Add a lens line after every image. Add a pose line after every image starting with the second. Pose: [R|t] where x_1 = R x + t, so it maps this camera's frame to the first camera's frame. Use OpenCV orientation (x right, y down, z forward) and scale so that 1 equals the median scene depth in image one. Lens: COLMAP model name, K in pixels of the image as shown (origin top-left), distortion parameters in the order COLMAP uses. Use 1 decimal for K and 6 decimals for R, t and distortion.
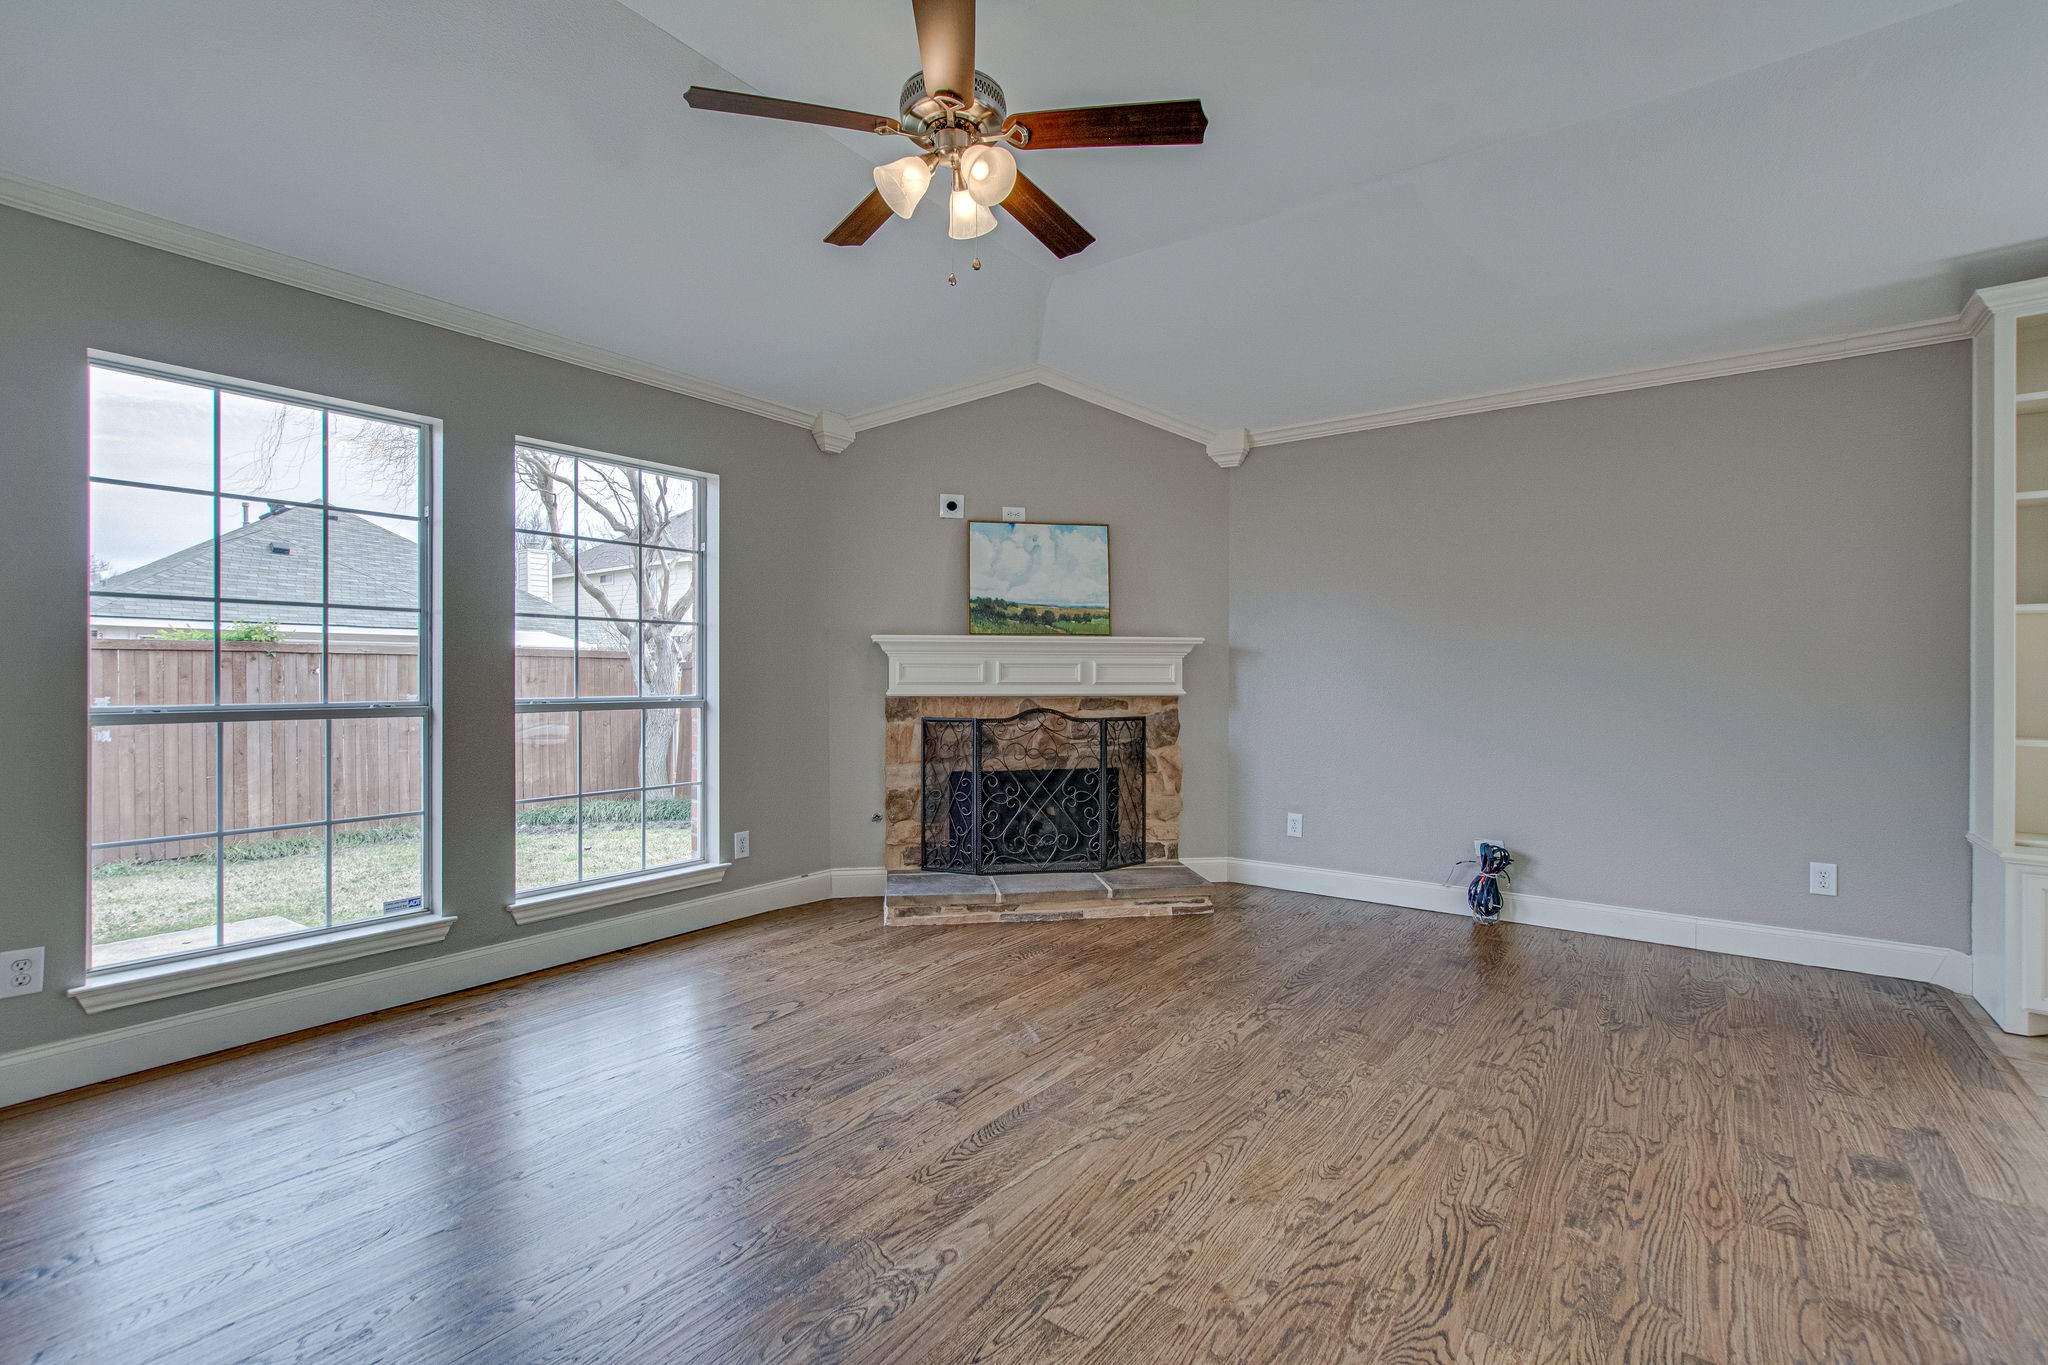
lens RADIAL K [[902.7, 0, 1024.7], [0, 902.7, 673.6], [0, 0, 1]] dist [-0.013672, 0.004019]
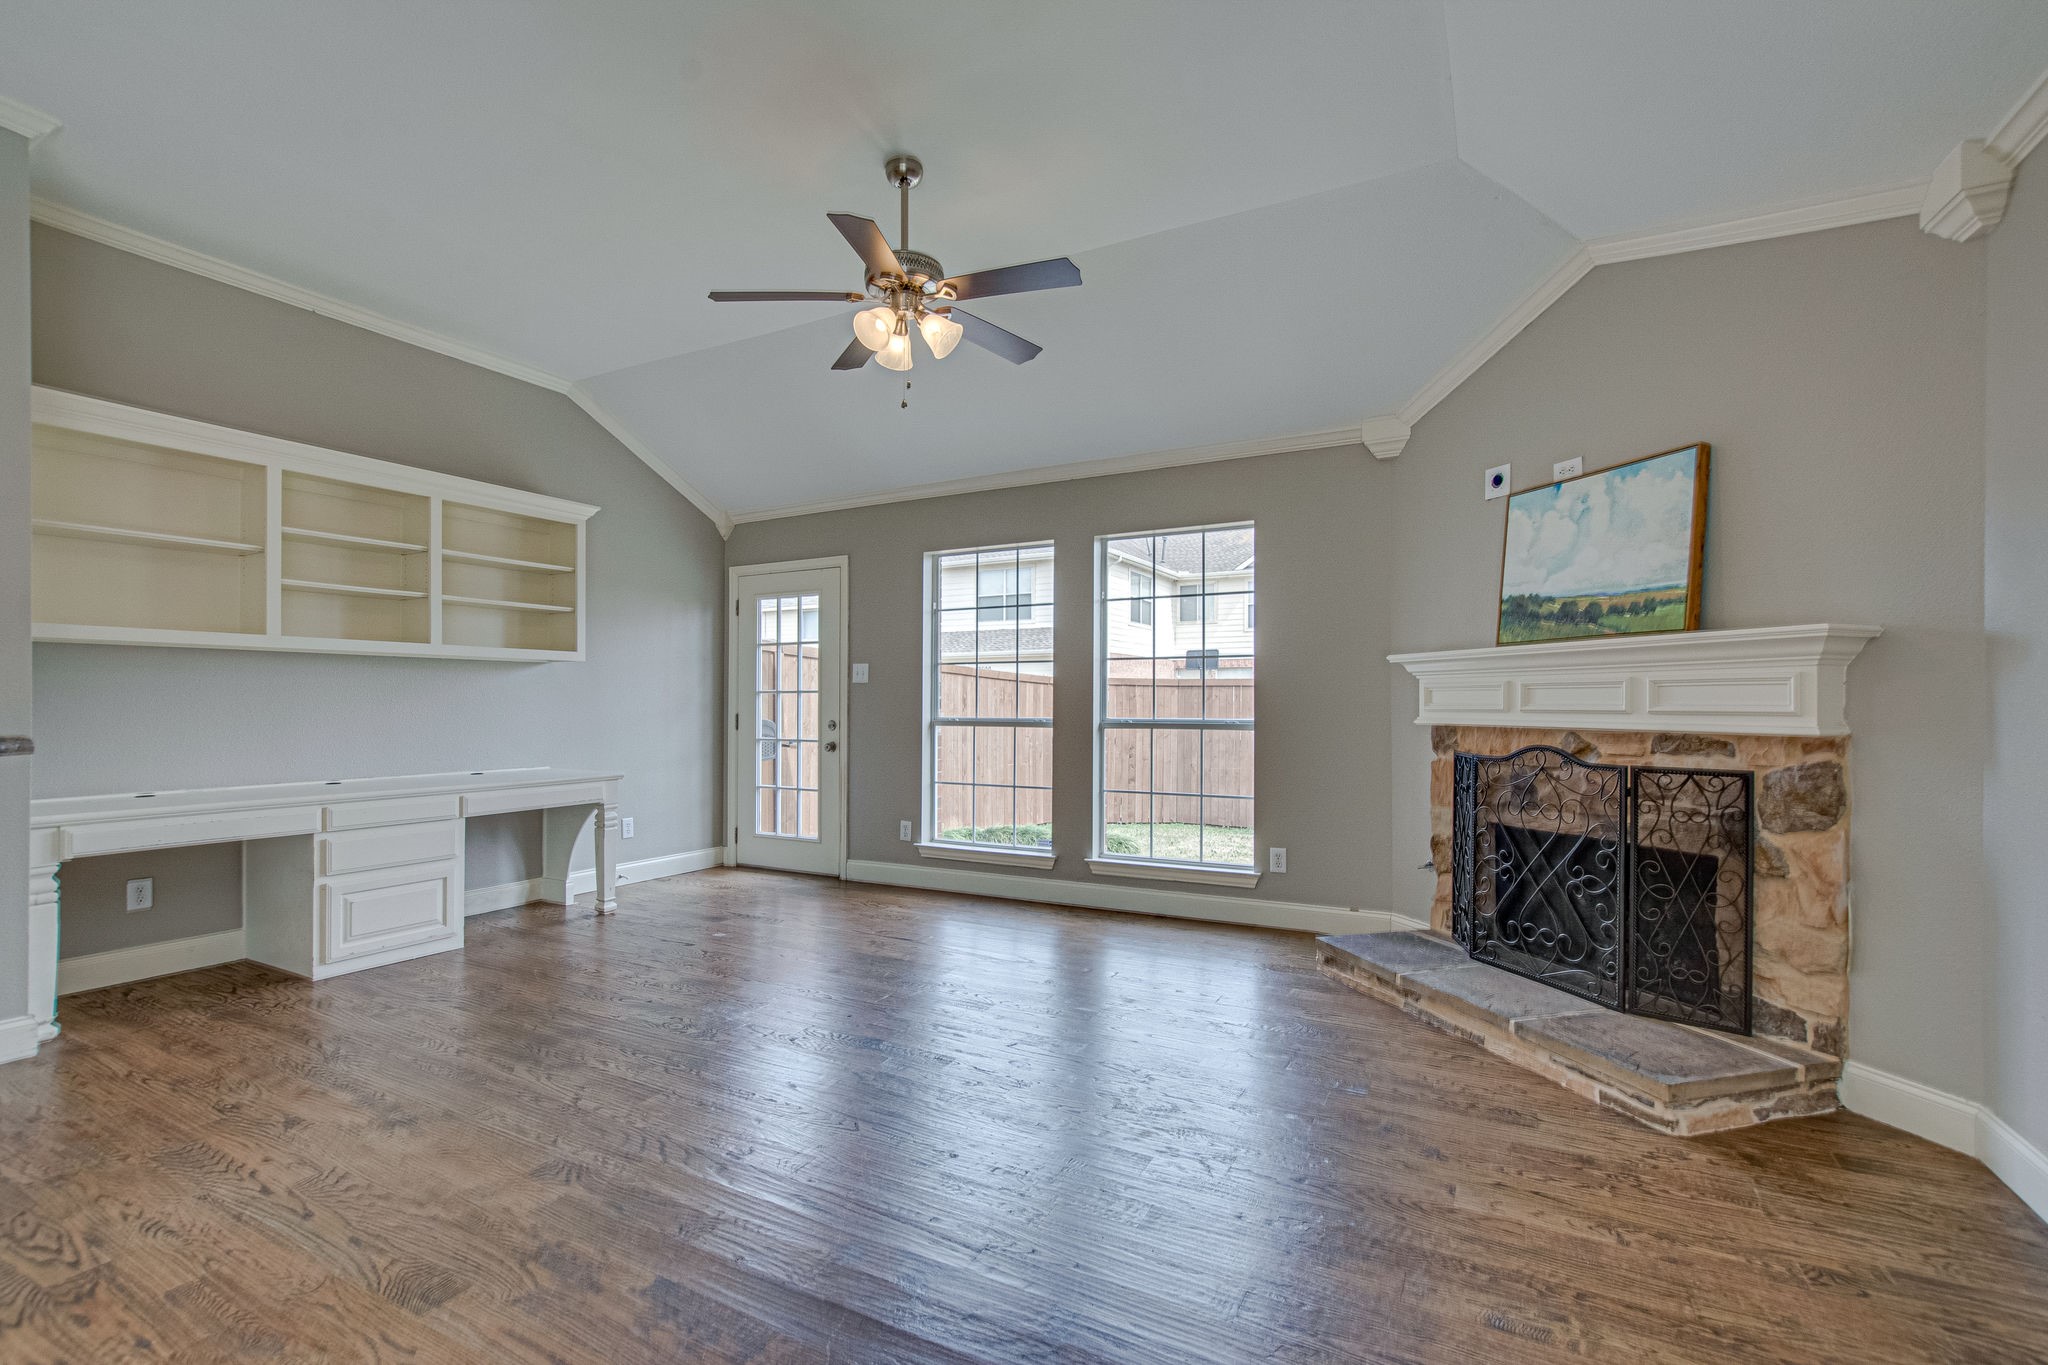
lens RADIAL K [[902.7, 0, 1019.3], [0, 902.7, 696.2], [0, 0, 1]] dist [-0.013672, 0.004019]
pose [[0.142294, -0.008591, -0.989787, 0.631494], [0.004361, 0.999958, -0.008053, 0.003188], [0.989815, -0.003170, 0.142325, 0.489852]]
